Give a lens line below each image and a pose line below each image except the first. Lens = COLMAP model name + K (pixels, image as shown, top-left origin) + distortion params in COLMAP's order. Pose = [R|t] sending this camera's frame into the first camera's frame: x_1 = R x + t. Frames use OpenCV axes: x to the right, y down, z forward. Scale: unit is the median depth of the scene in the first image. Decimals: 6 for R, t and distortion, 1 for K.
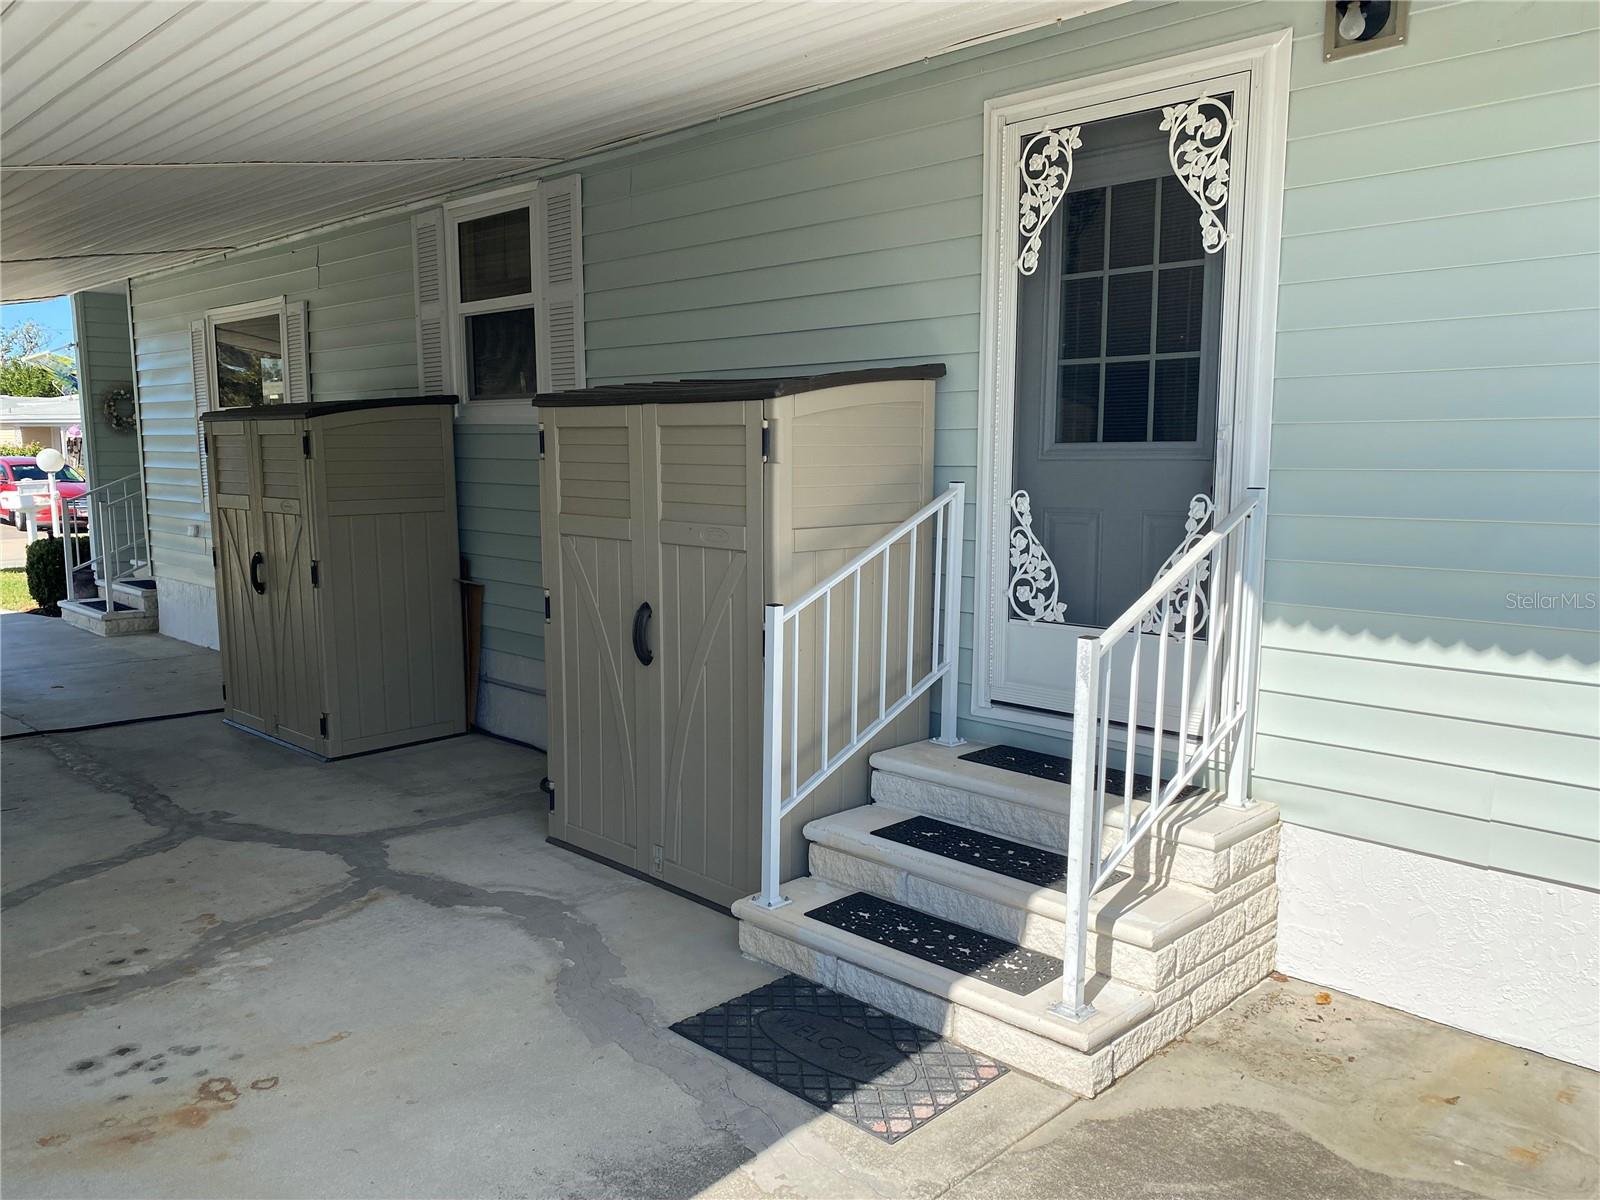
lens RADIAL K [[1210.8, 0, 800.8], [0, 1210.8, 605.8], [0, 0, 1]] dist [0.036109, -0.045264]
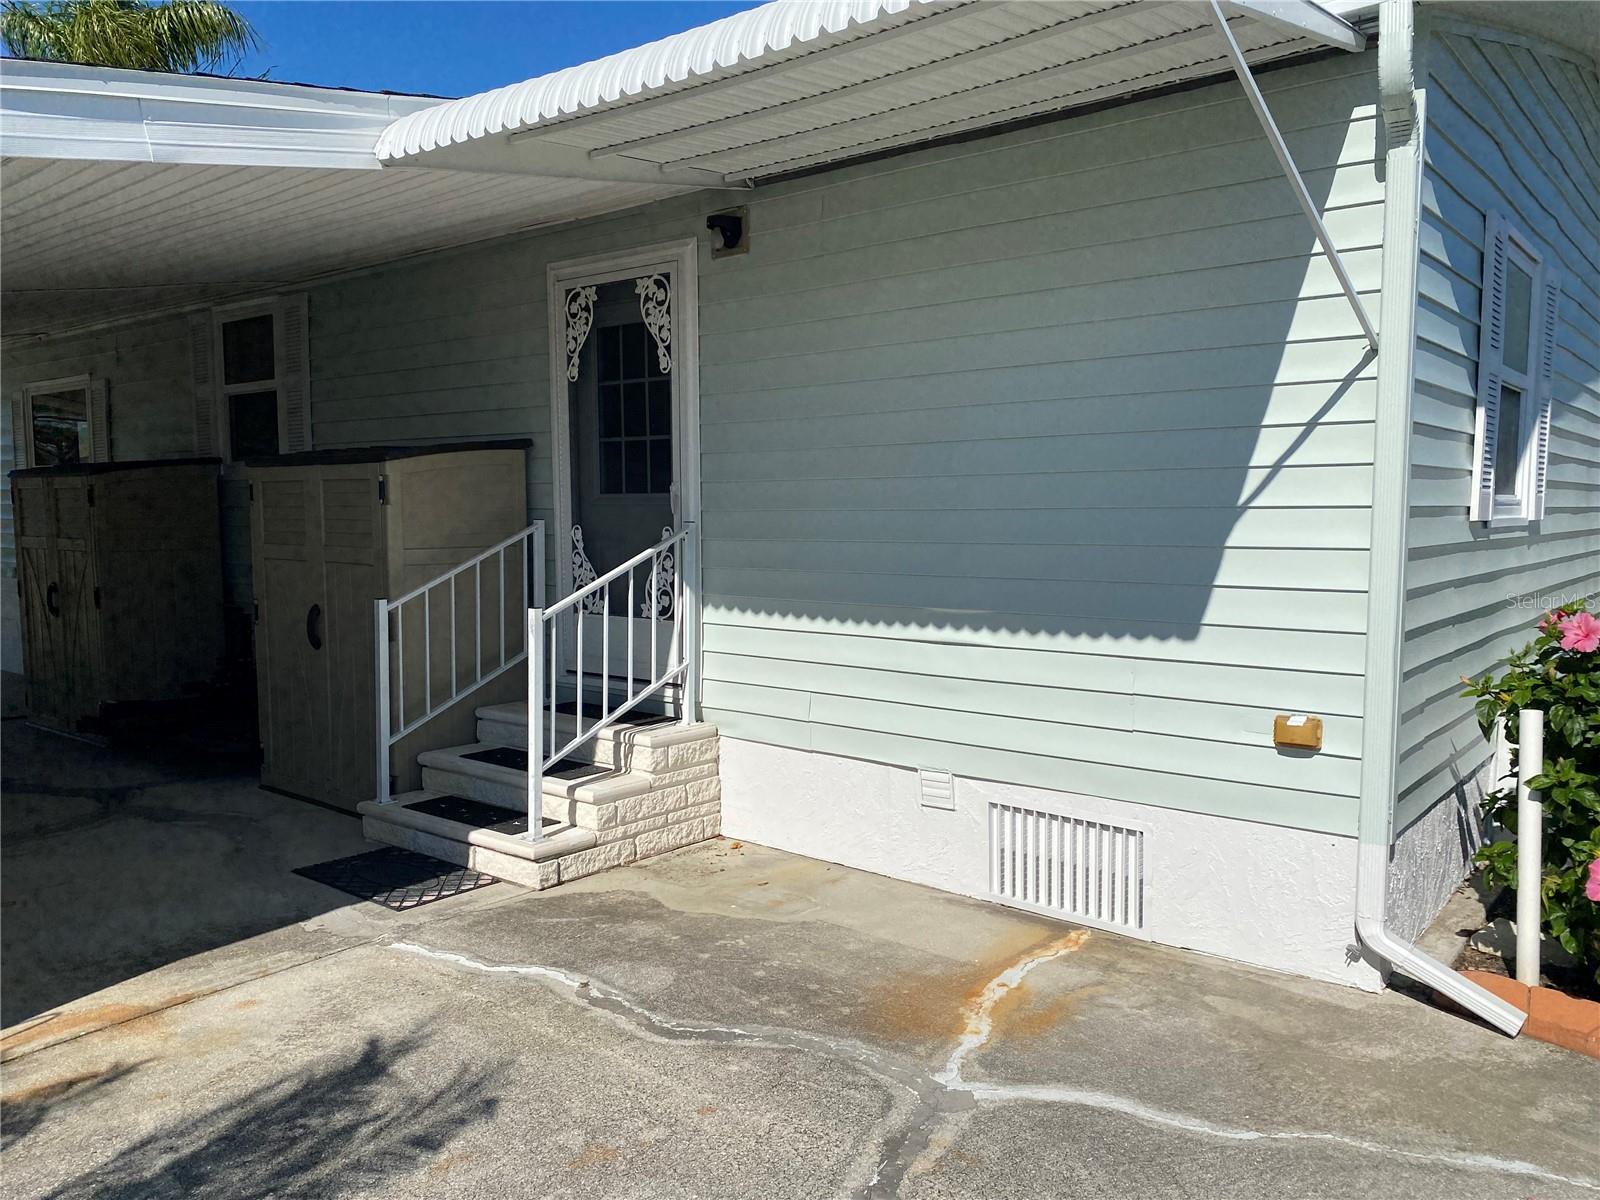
lens RADIAL K [[1210.8, 0, 834.4], [0, 1210.8, 617.6], [0, 0, 1]] dist [0.036109, -0.045264]
pose [[0.994548, -0.007815, 0.103987, 0.367635], [0.012041, 0.999124, -0.040074, 0.086961], [-0.103583, 0.041107, 0.993771, -0.534585]]
